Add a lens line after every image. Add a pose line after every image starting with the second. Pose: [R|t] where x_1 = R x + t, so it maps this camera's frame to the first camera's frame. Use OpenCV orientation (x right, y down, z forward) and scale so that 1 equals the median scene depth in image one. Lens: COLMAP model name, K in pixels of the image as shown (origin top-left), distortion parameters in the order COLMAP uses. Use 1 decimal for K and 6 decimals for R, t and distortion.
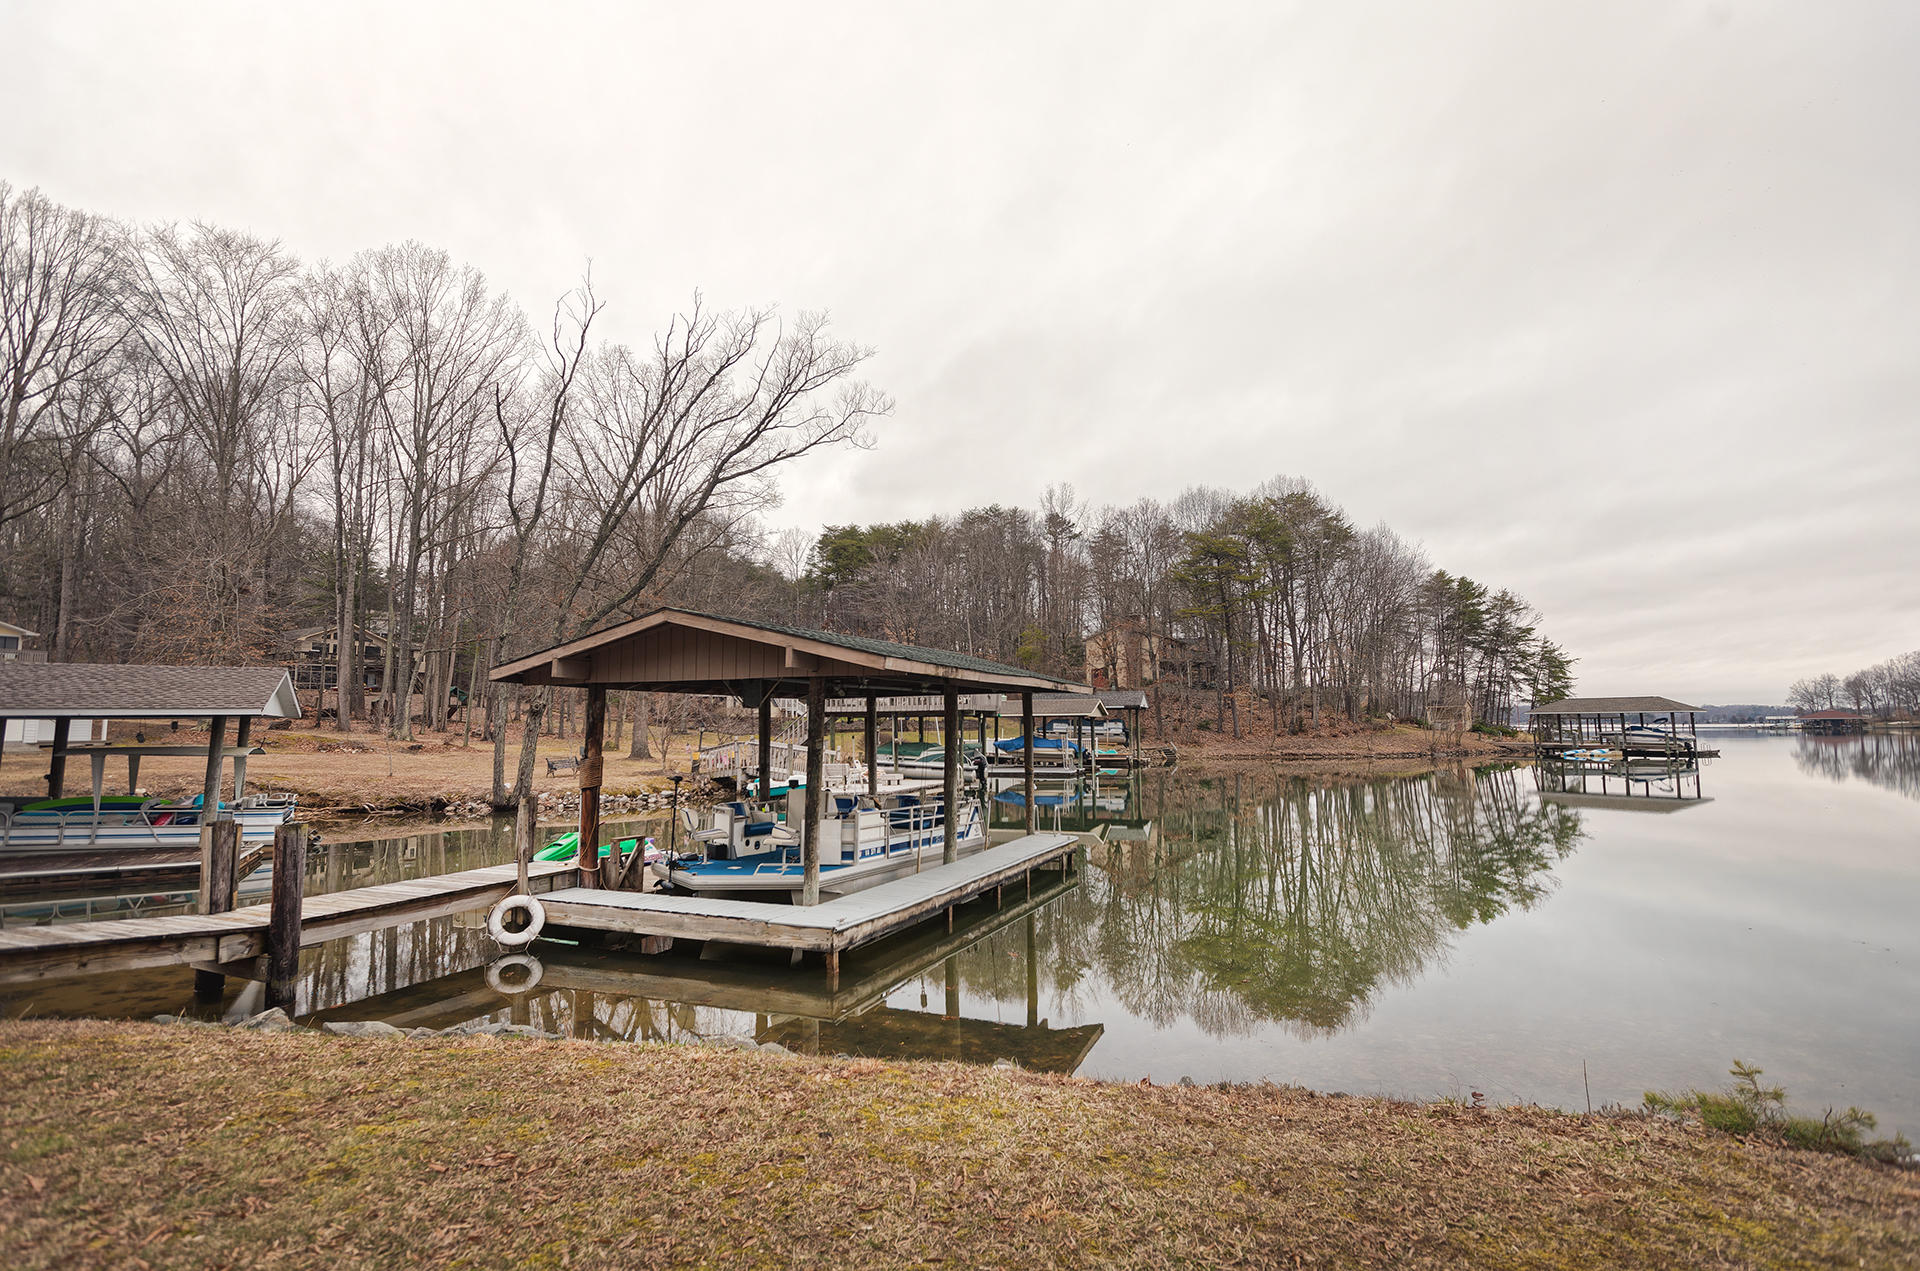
lens RADIAL K [[884.7, 0, 965.7], [0, 884.7, 649.6], [0, 0, 1]] dist [0.012975, -0.002867]
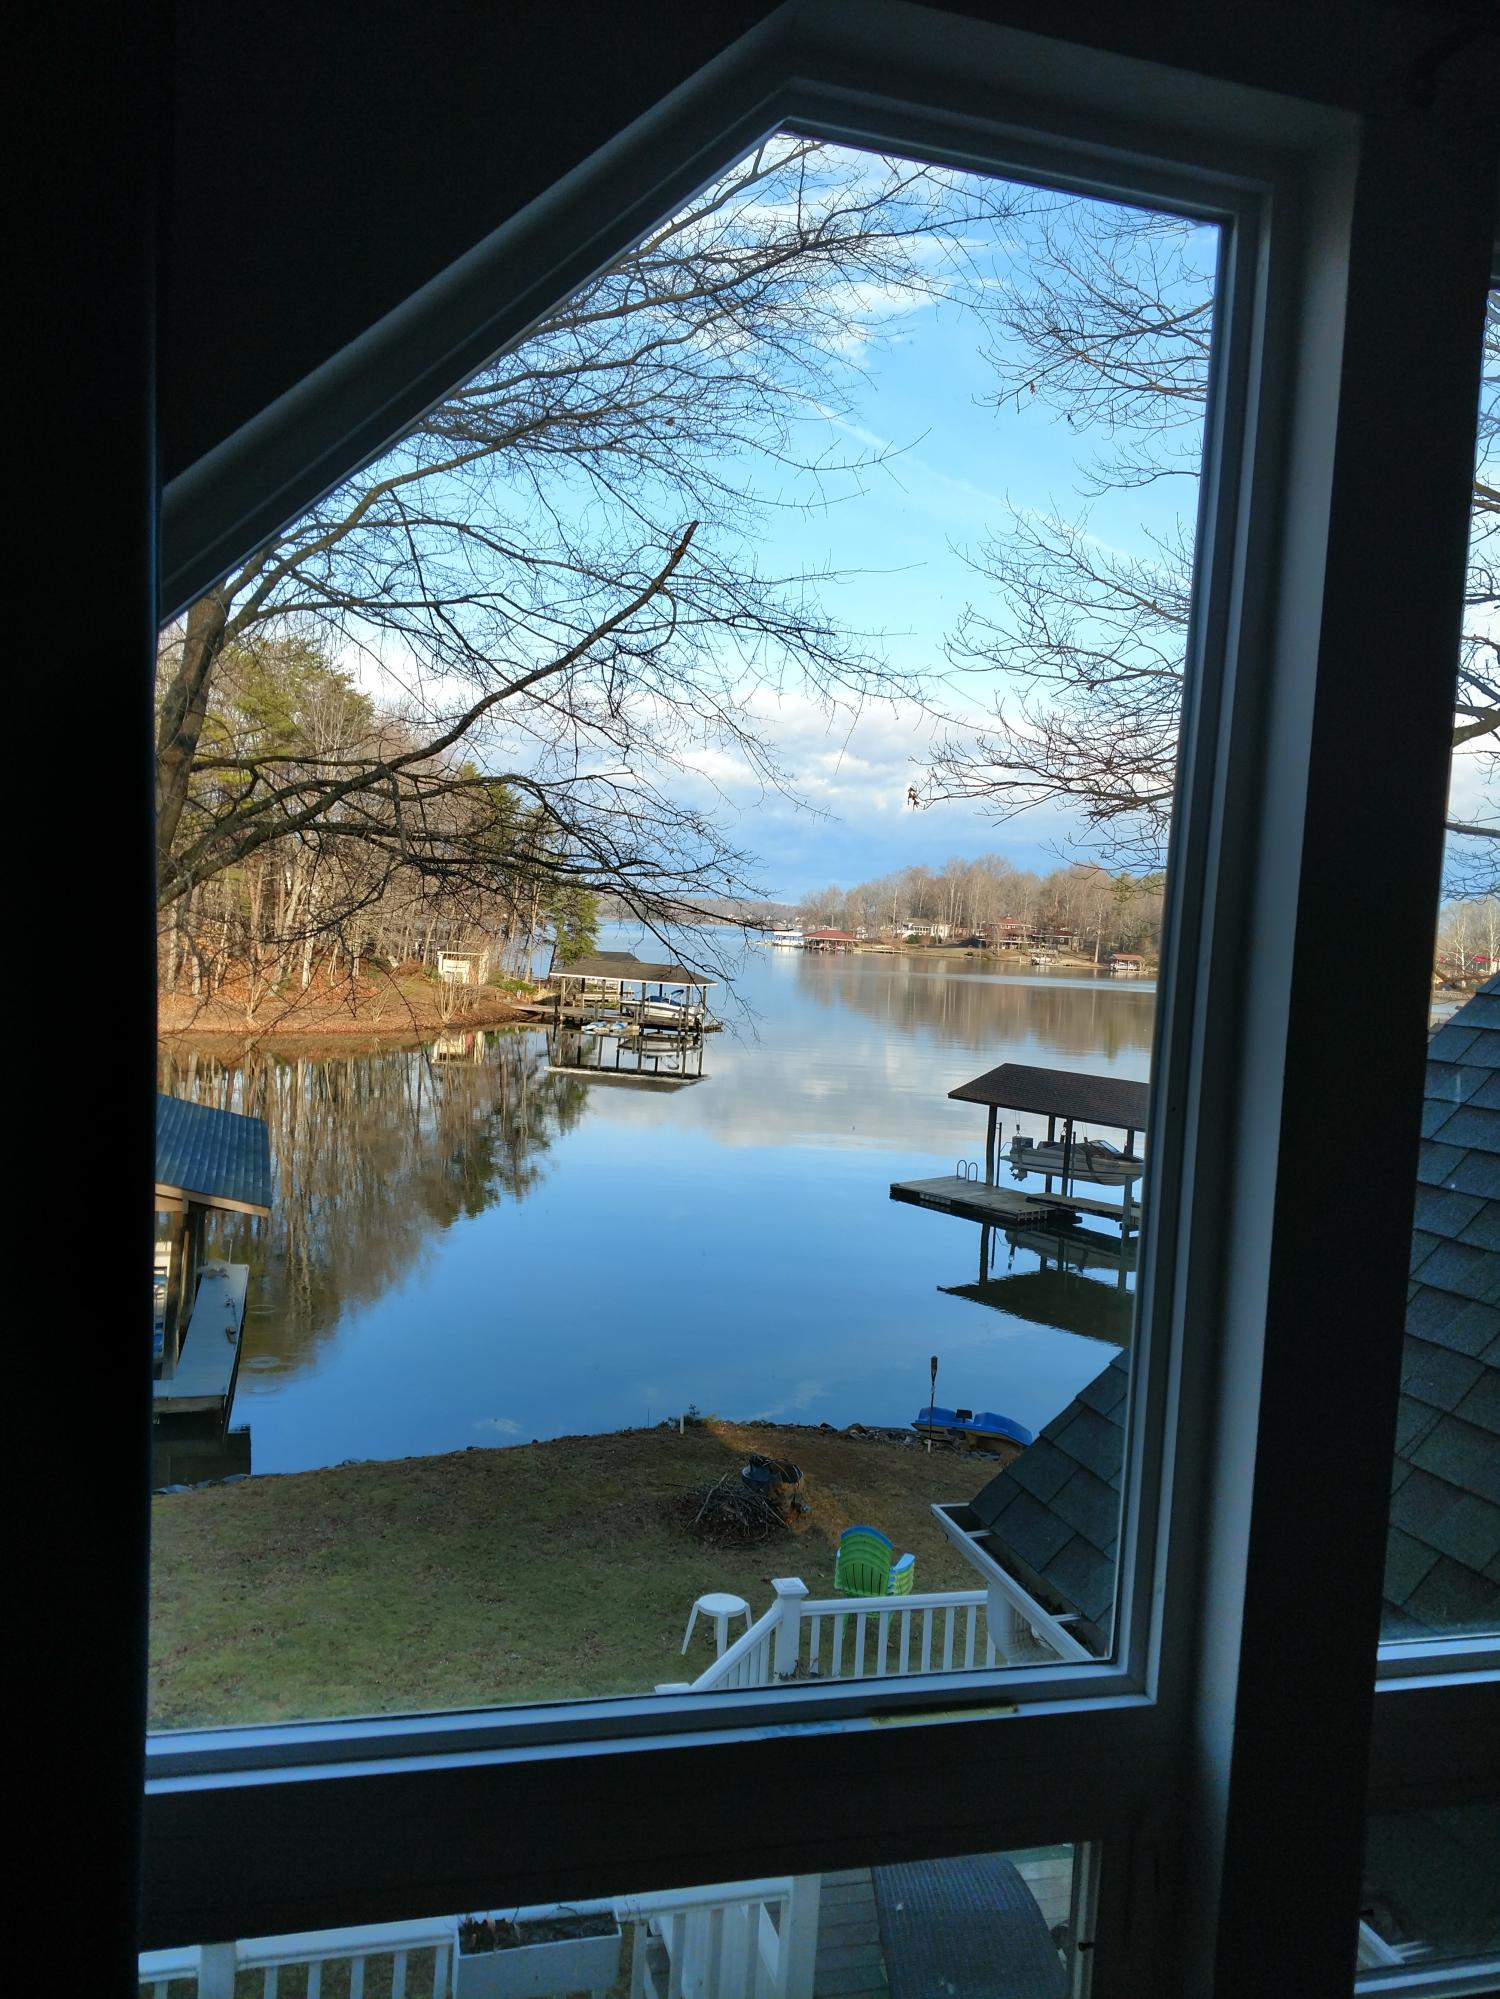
lens RADIAL K [[1539.7, 0, 758.8], [0, 1539.7, 933.4], [0, 0, 1]] dist [0.066088, -0.000933]
pose [[0.752381, 0.046790, 0.657065, -0.153011], [-0.132611, 0.987811, 0.081506, -0.096377], [-0.645242, -0.148457, 0.749415, -0.175297]]
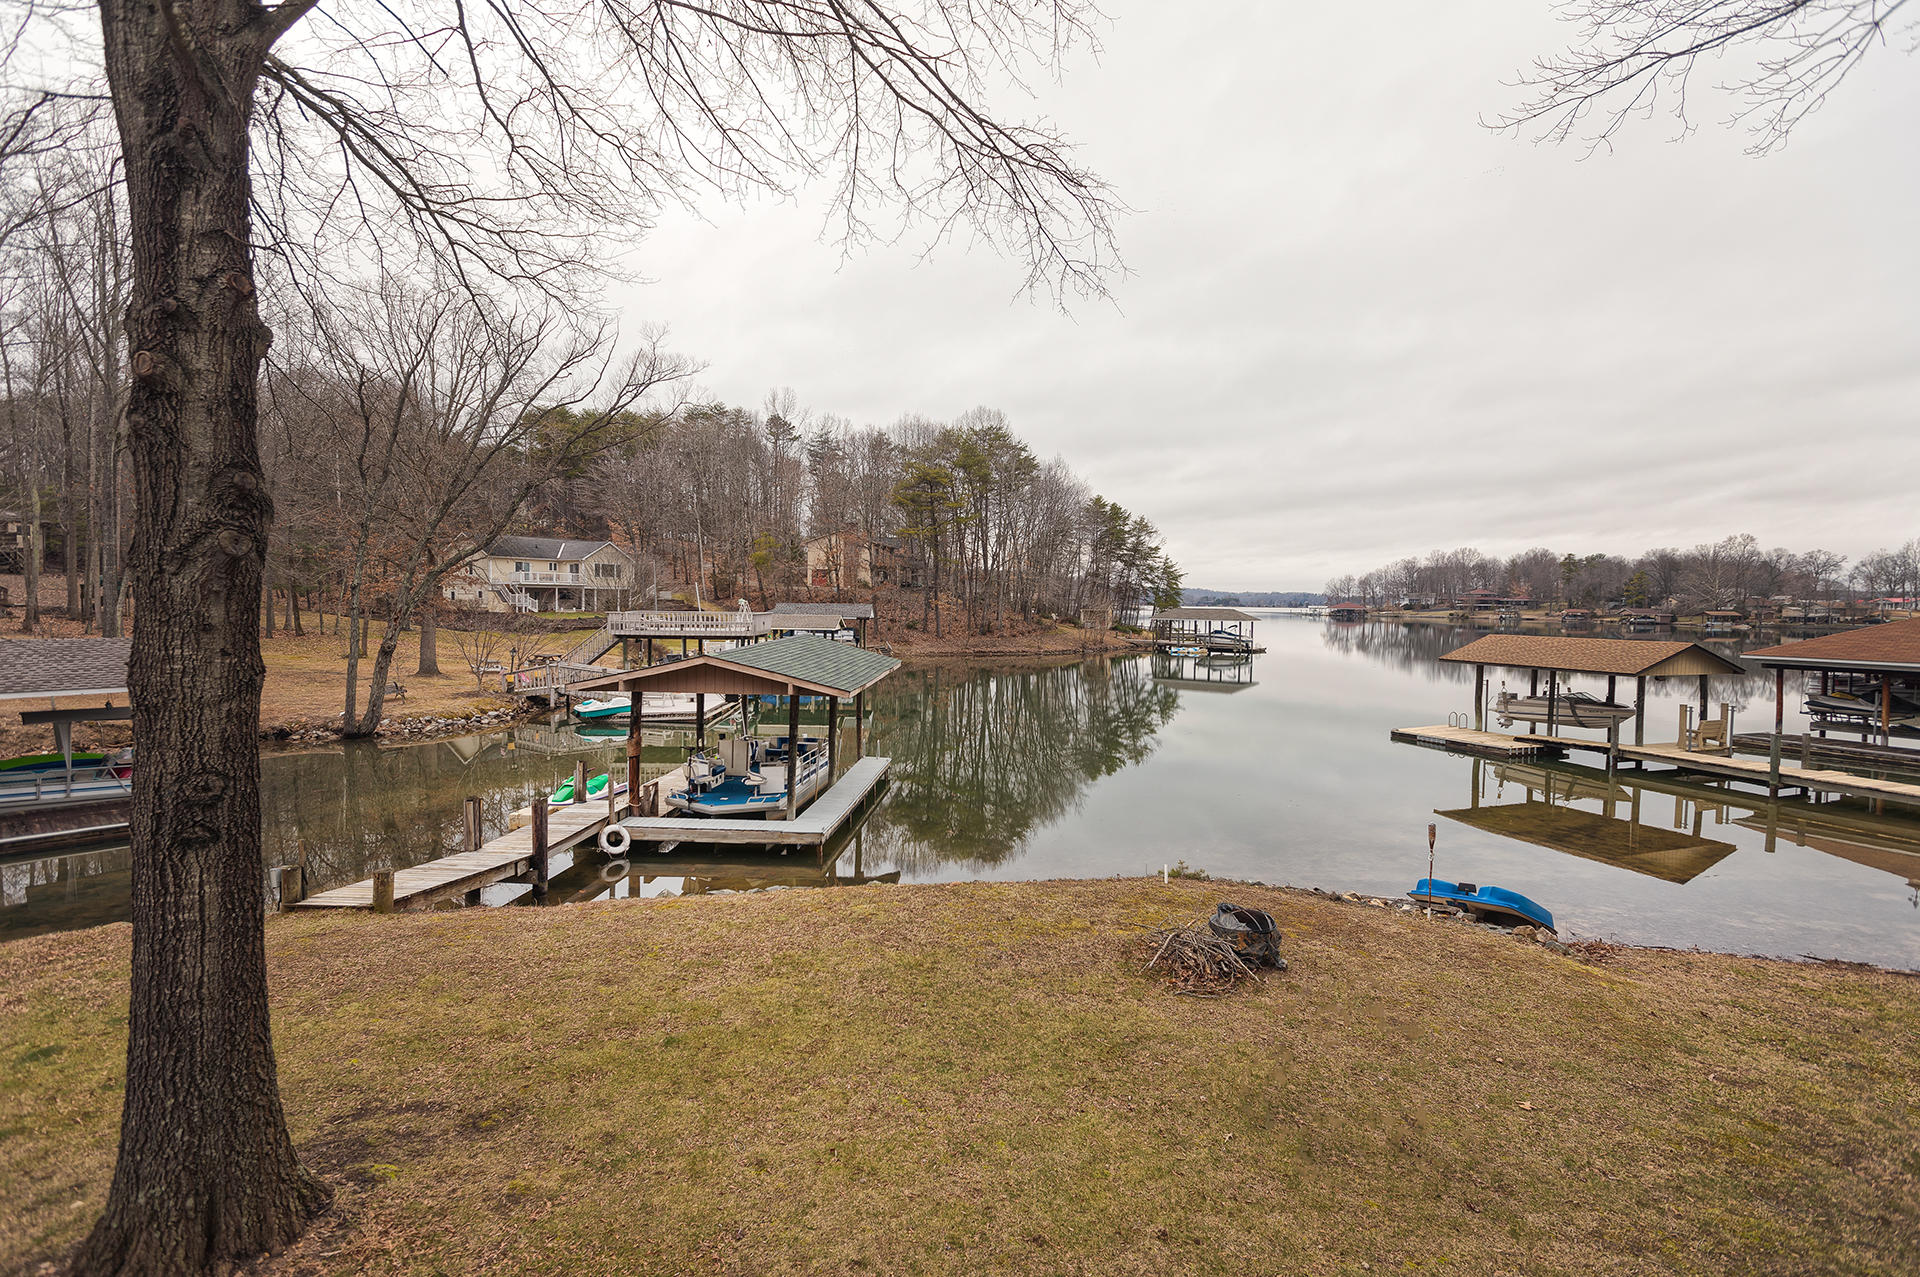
lens RADIAL K [[884.7, 0, 954.9], [0, 884.7, 638.1], [0, 0, 1]] dist [0.012975, -0.002867]
pose [[0.941248, 0.004356, 0.337687, -0.066322], [-0.050625, 0.990438, 0.128333, -0.046074], [-0.333899, -0.137889, 0.932469, -0.104630]]
